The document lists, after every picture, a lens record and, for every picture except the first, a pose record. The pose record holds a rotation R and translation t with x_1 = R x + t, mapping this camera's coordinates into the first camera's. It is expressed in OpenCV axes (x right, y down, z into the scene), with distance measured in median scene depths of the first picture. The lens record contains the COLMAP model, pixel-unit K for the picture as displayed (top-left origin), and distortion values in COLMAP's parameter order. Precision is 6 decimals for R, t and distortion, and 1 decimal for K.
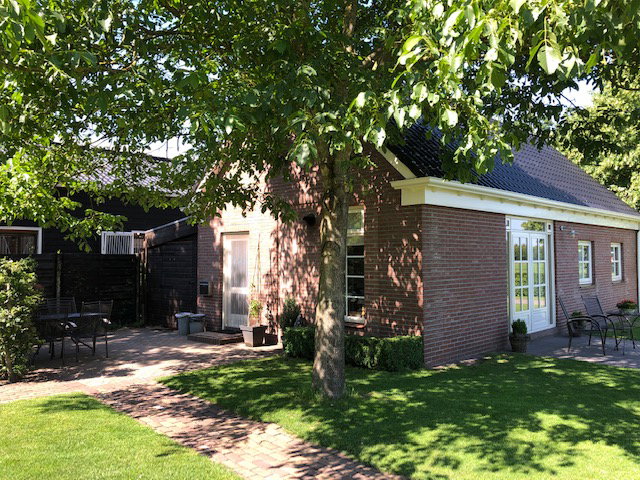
lens RADIAL K [[520.6, 0, 322.7], [0, 520.6, 233.9], [0, 0, 1]] dist [0.056323, -0.058813]
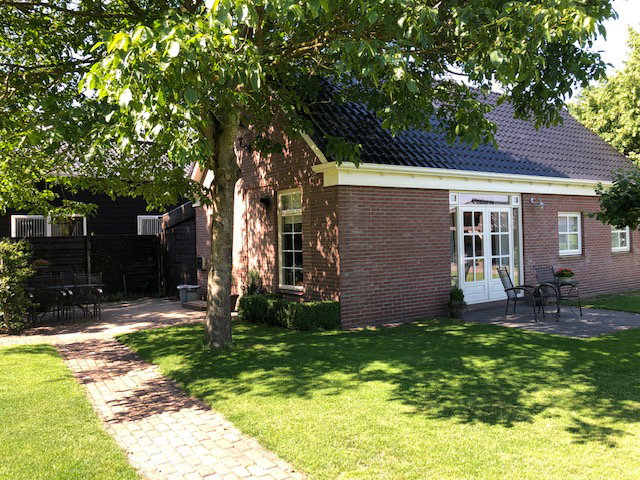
lens RADIAL K [[520.6, 0, 323.0], [0, 520.6, 234.2], [0, 0, 1]] dist [0.056323, -0.058813]
pose [[0.984364, -0.021418, -0.174841, 0.296982], [0.028968, 0.998750, 0.040744, 0.001151], [0.173750, -0.045172, 0.983753, -0.097426]]
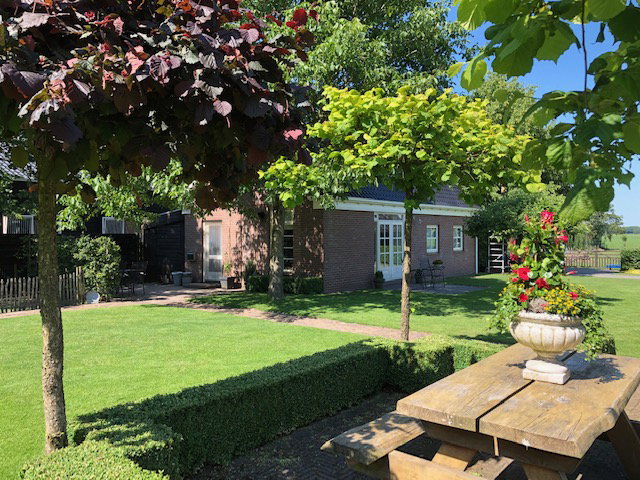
lens RADIAL K [[520.6, 0, 325.5], [0, 520.6, 239.1], [0, 0, 1]] dist [0.056323, -0.058813]
pose [[0.991041, -0.003035, 0.133526, -0.045614], [-0.004273, 0.998509, 0.054411, -0.041719], [-0.133492, -0.054494, 0.989550, -0.731189]]
